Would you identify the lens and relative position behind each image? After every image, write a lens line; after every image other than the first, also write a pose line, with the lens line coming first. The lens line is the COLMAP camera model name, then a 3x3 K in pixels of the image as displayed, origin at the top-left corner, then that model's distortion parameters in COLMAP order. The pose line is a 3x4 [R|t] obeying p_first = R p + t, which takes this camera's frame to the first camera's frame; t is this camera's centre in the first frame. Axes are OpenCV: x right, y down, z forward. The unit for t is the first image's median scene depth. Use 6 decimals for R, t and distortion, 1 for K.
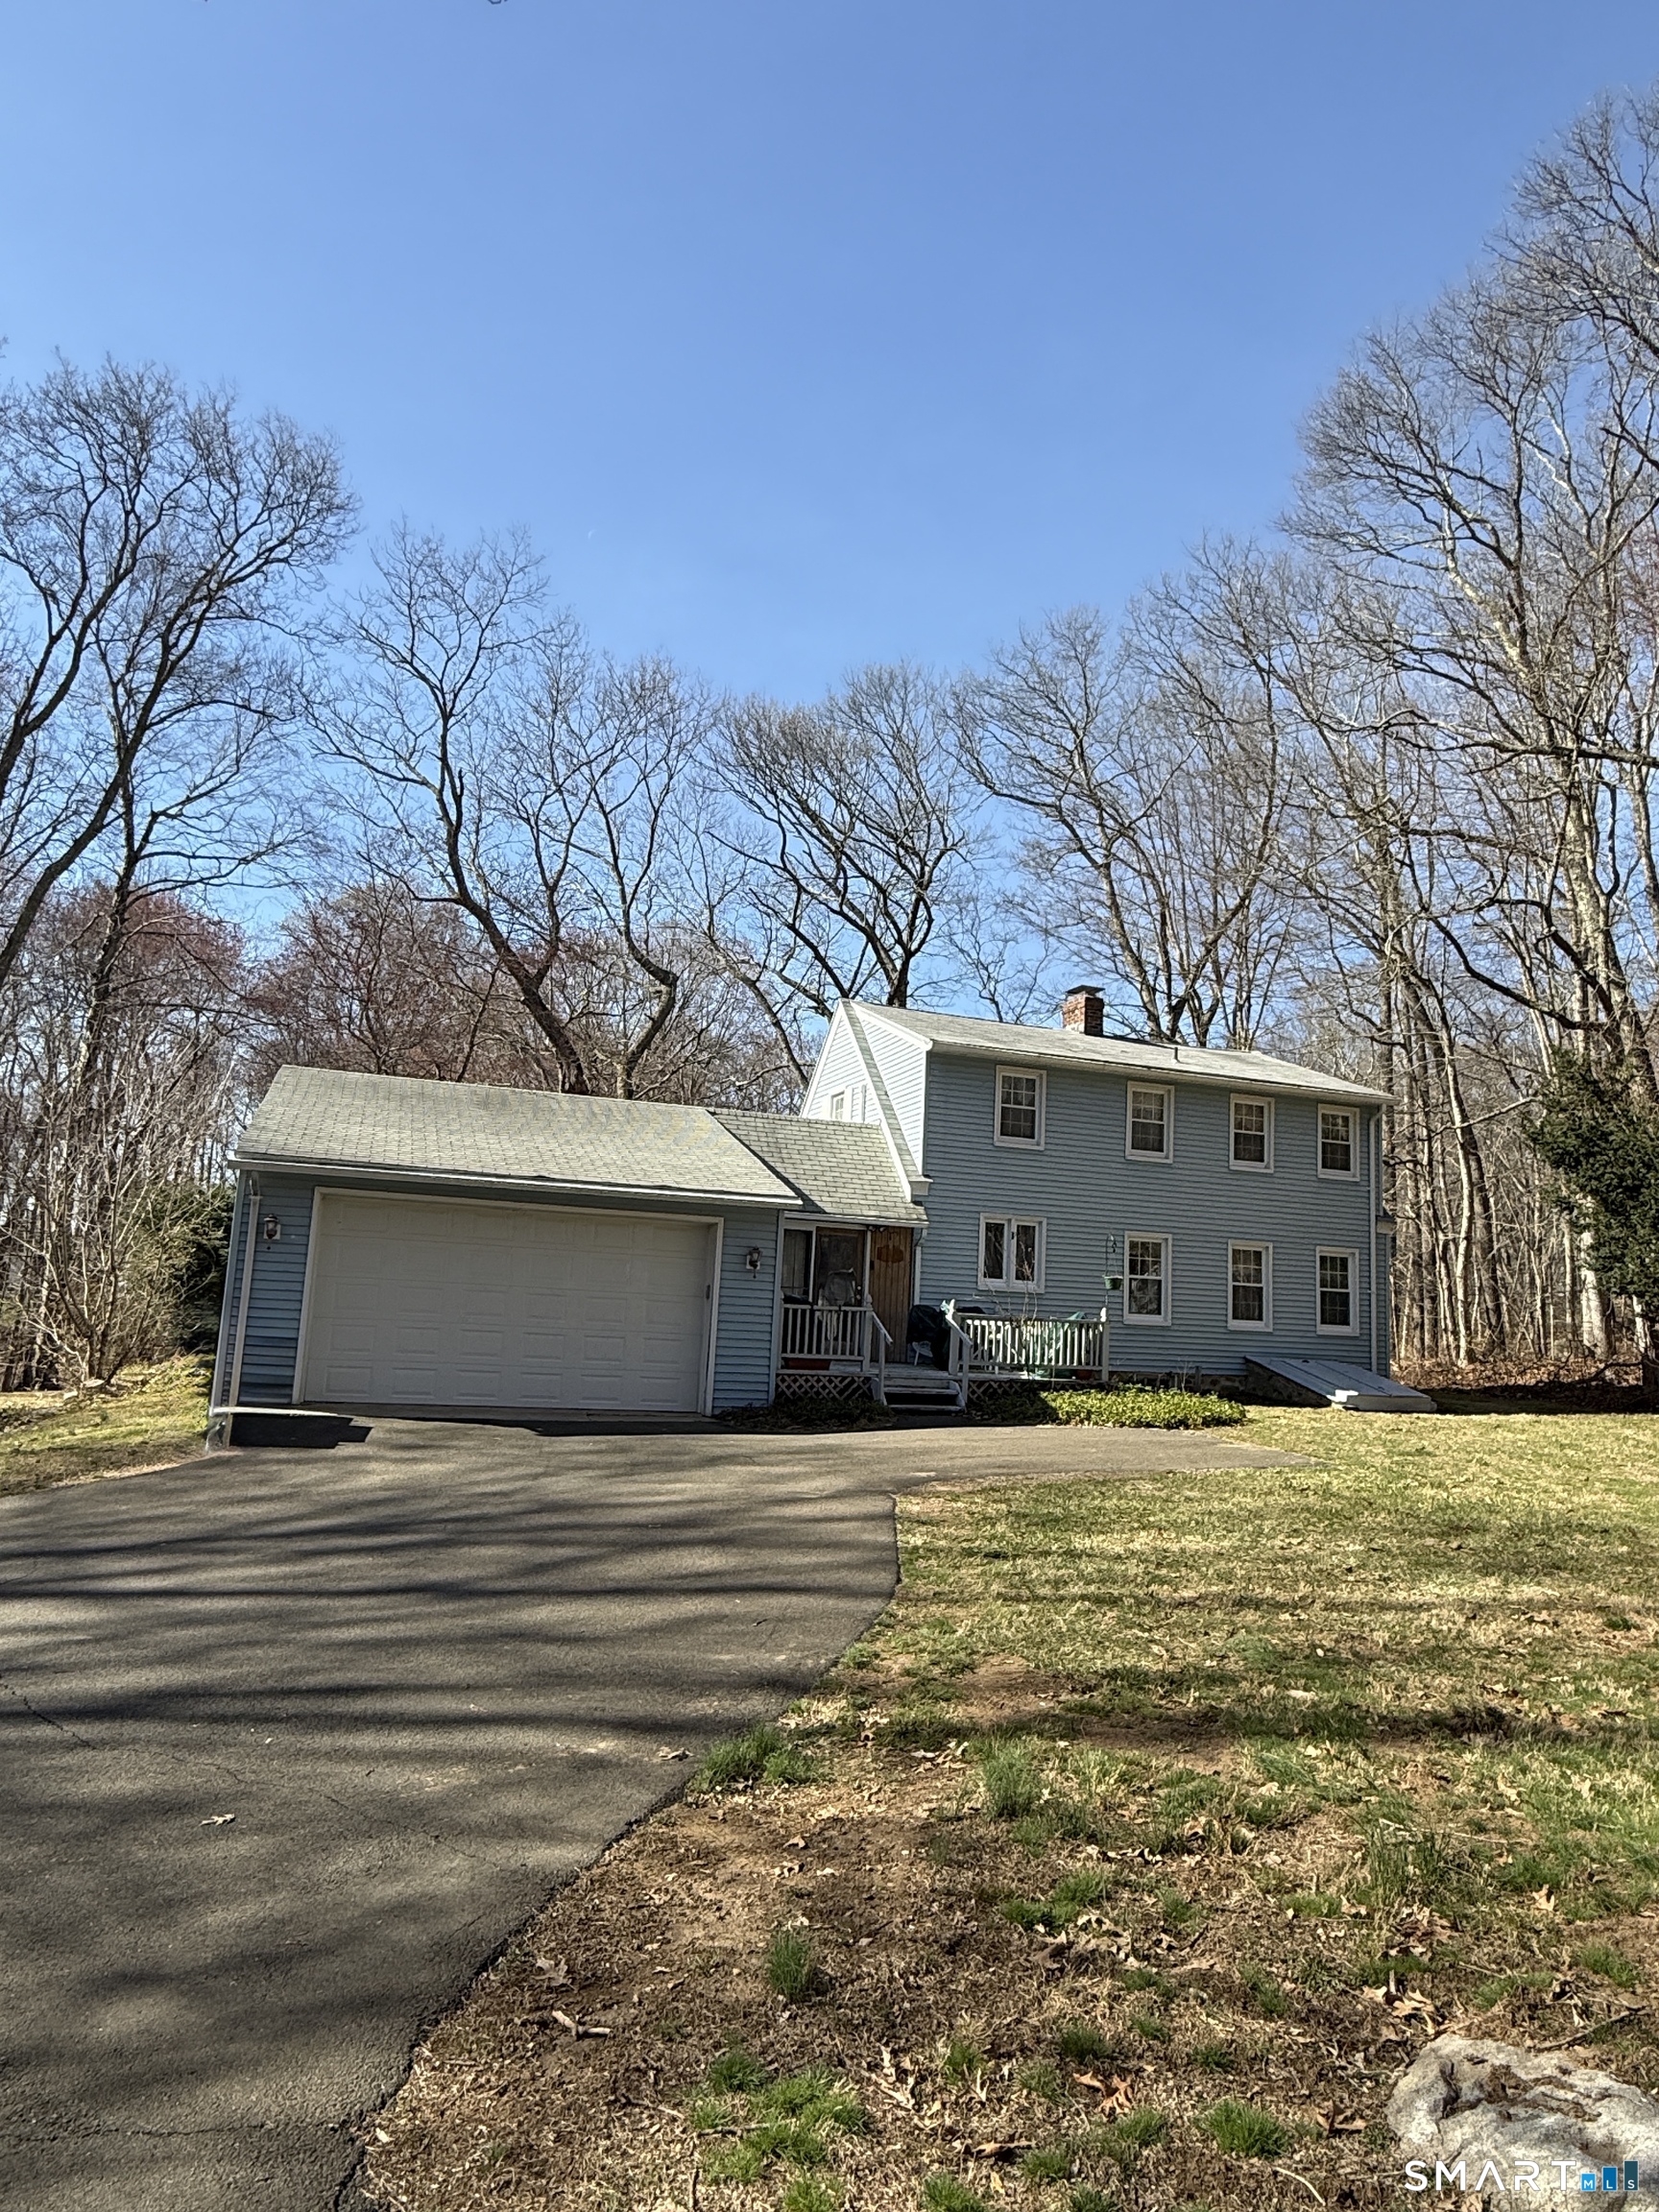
lens RADIAL K [[1333.5, 0, 832.0], [0, 1333.5, 1102.6], [0, 0, 1]] dist [-0.019304, -0.000603]
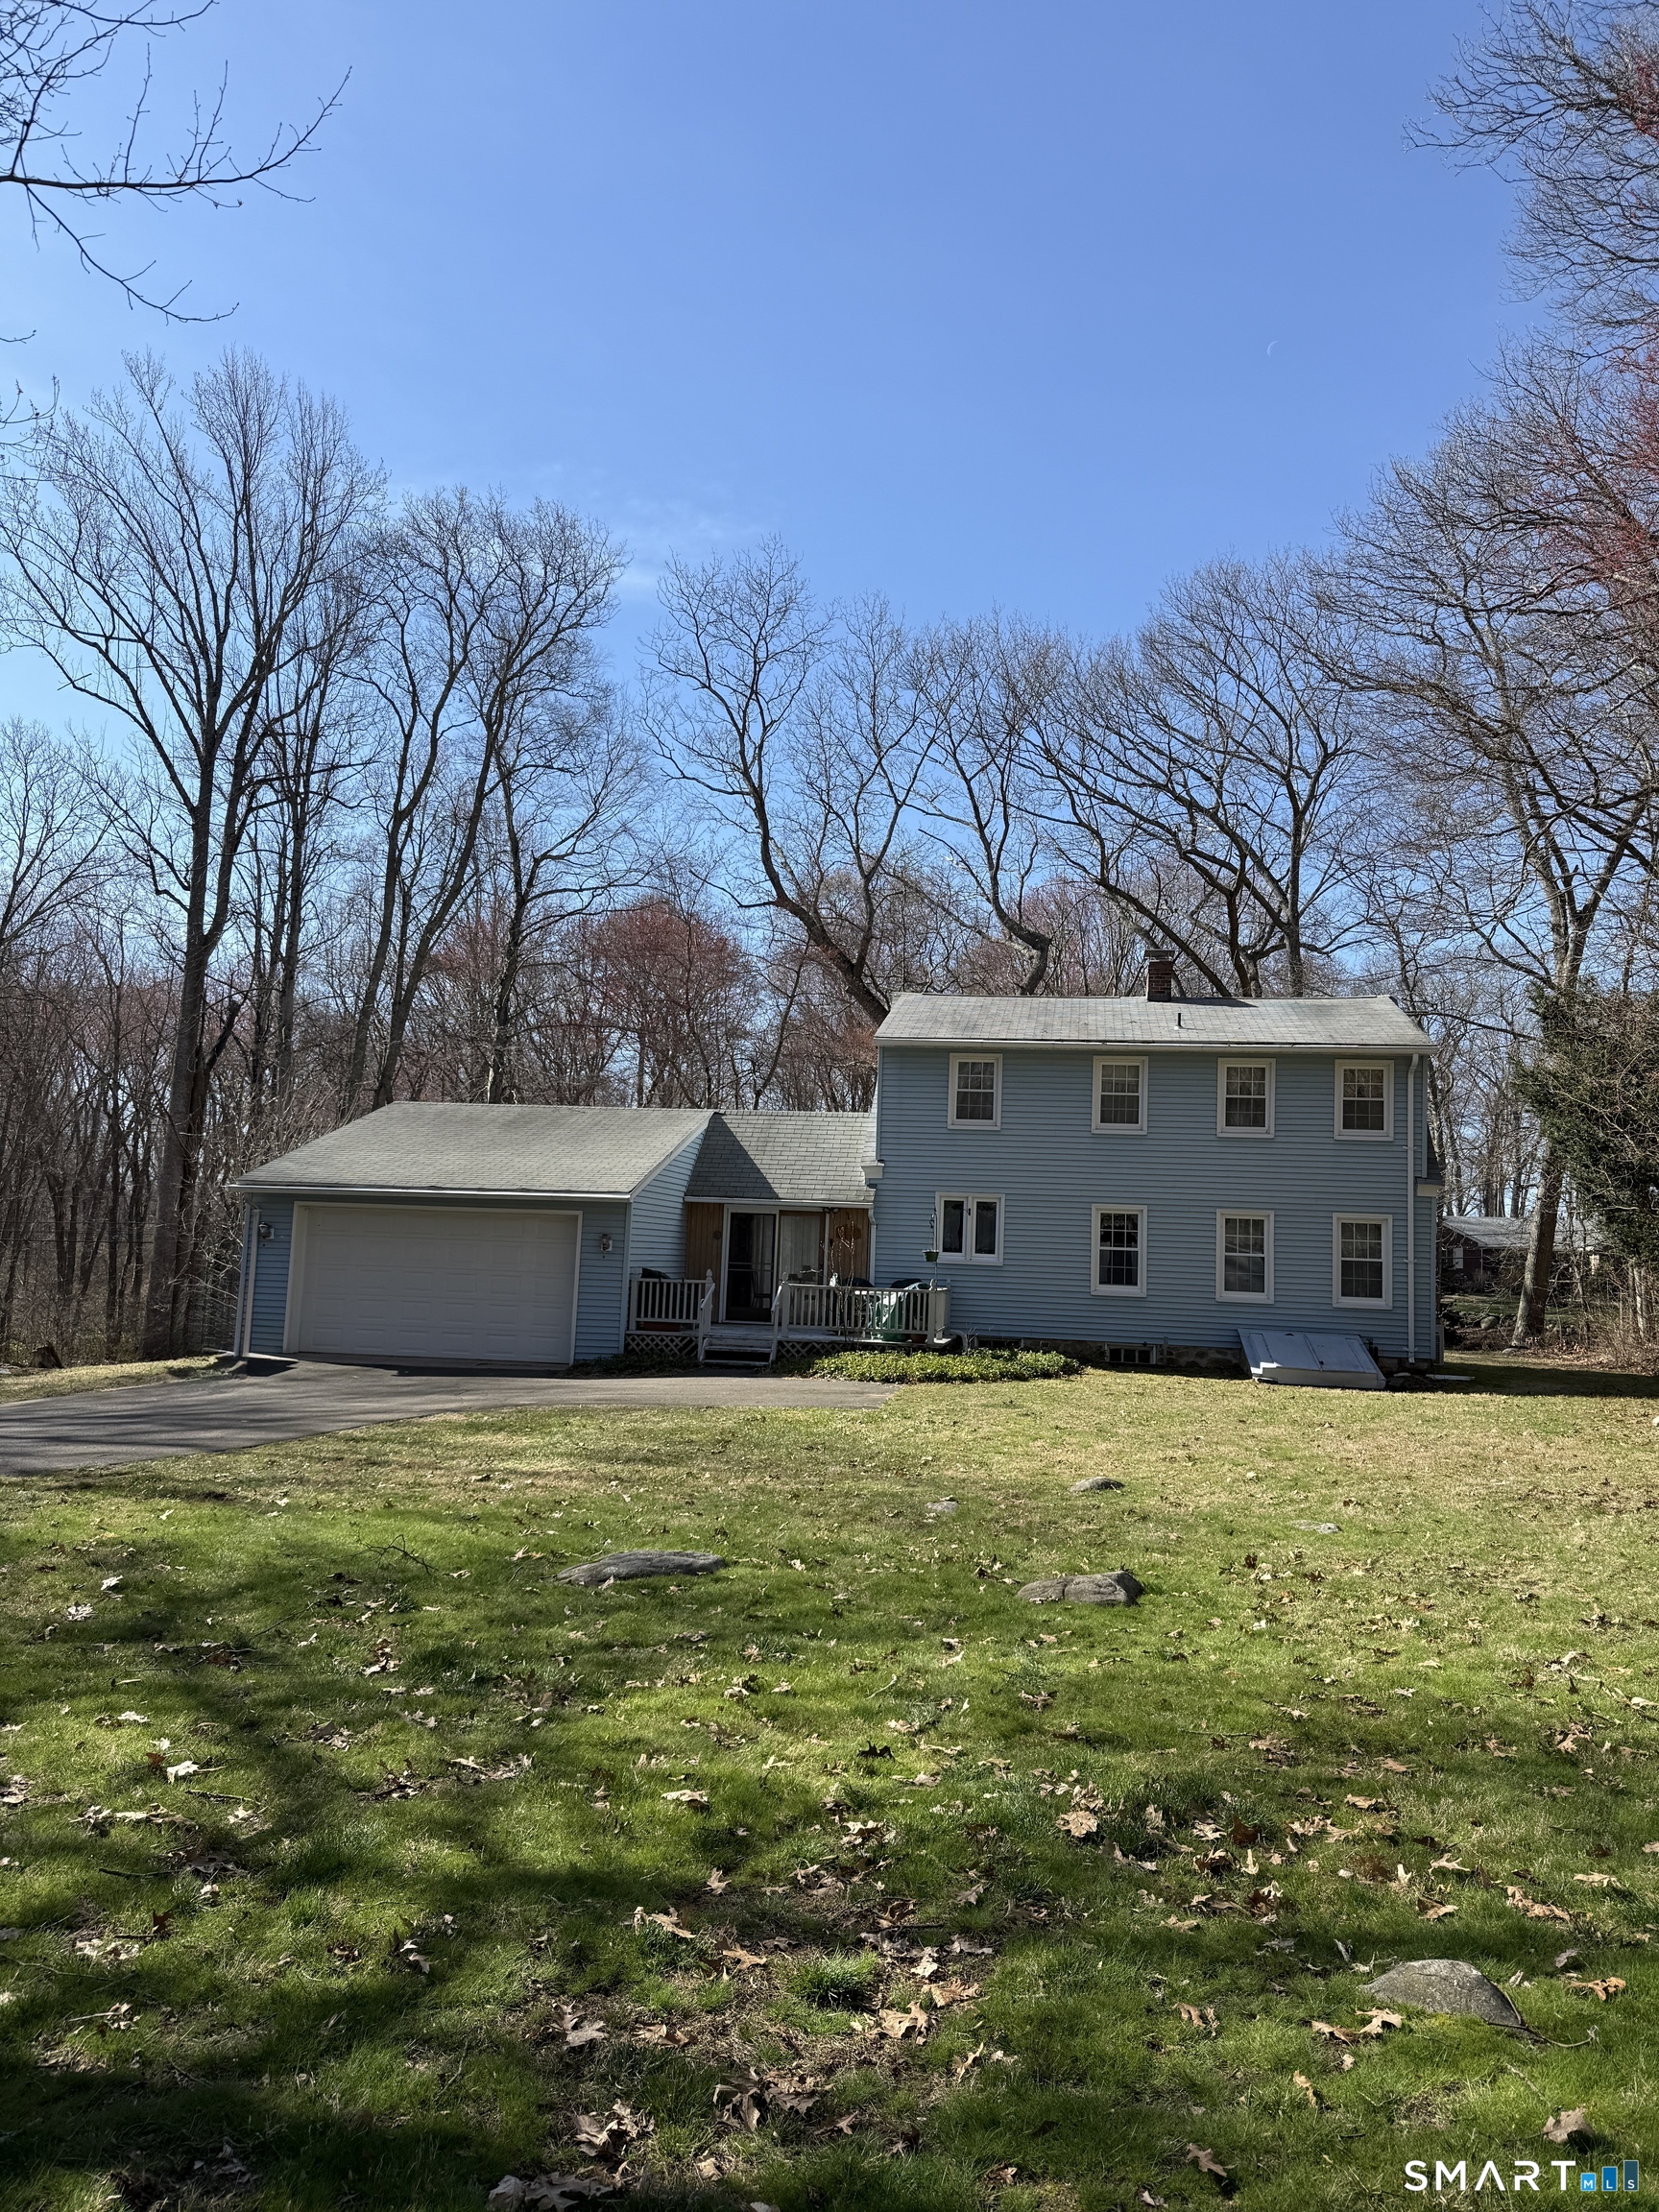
lens RADIAL K [[1560.2, 0, 828.4], [0, 1560.2, 1106.9], [0, 0, 1]] dist [0.054434, -0.000042]
pose [[0.878311, -0.063262, -0.473886, 0.631226], [0.080277, 0.996648, 0.015737, -0.012836], [0.471302, -0.051864, 0.880446, -0.145968]]
